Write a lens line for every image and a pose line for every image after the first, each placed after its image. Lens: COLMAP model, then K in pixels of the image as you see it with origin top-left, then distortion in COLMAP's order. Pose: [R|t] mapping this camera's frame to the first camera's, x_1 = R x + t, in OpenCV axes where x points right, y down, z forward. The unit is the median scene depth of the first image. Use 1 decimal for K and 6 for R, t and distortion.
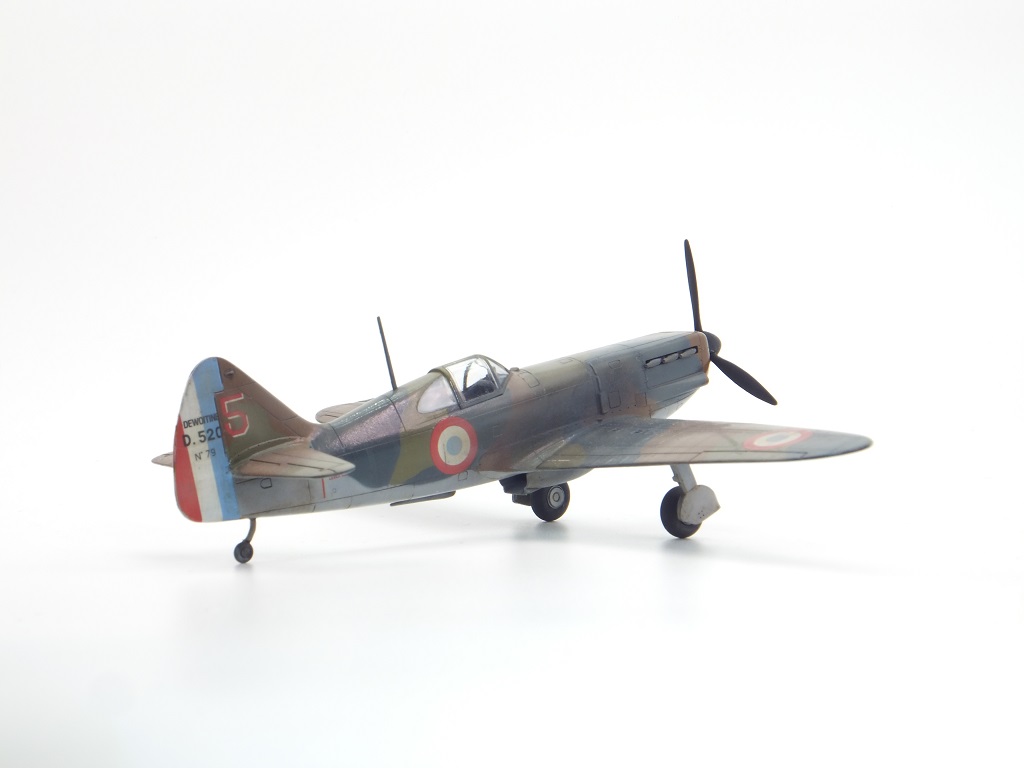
lens RADIAL K [[2477.1, 0, 515.7], [0, 2477.1, 387.2], [0, 0, 1]] dist [0.621733, 0.000000]
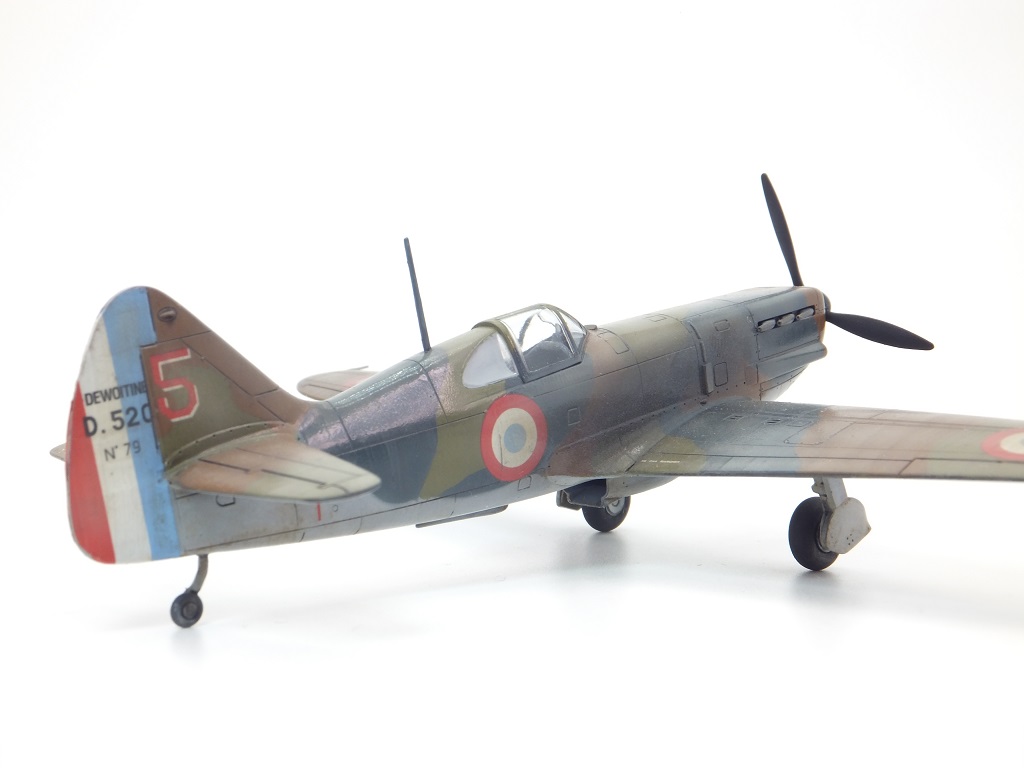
lens RADIAL K [[1515.4, 0, 509.7], [0, 1515.4, 387.0], [0, 0, 1]] dist [0.036731, 0.000000]
pose [[0.997248, 0.023210, 0.070417, -0.056166], [-0.024173, 0.999625, 0.012859, 0.004894], [-0.070092, -0.014526, 0.997435, 0.610494]]
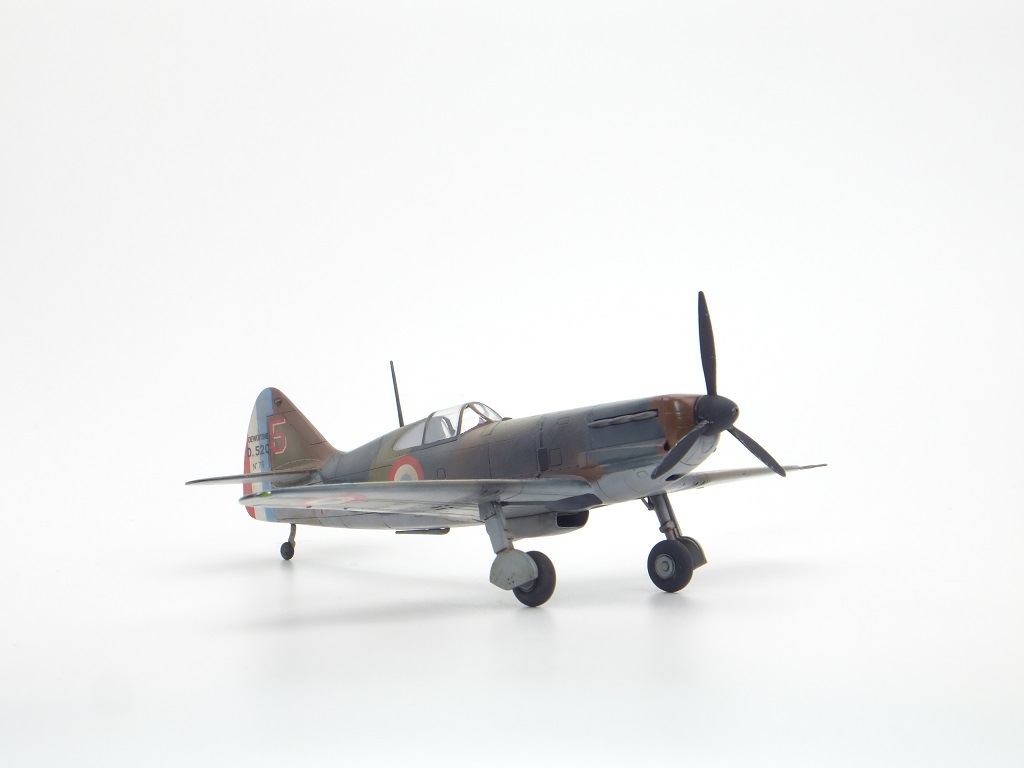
lens RADIAL K [[2477.1, 0, 511.7], [0, 2477.1, 378.8], [0, 0, 1]] dist [0.621733, 0.000000]
pose [[0.125526, 0.029190, -0.991661, 1.067899], [-0.065050, 0.997658, 0.021132, -0.048003], [0.989955, 0.061854, 0.127131, 0.925859]]
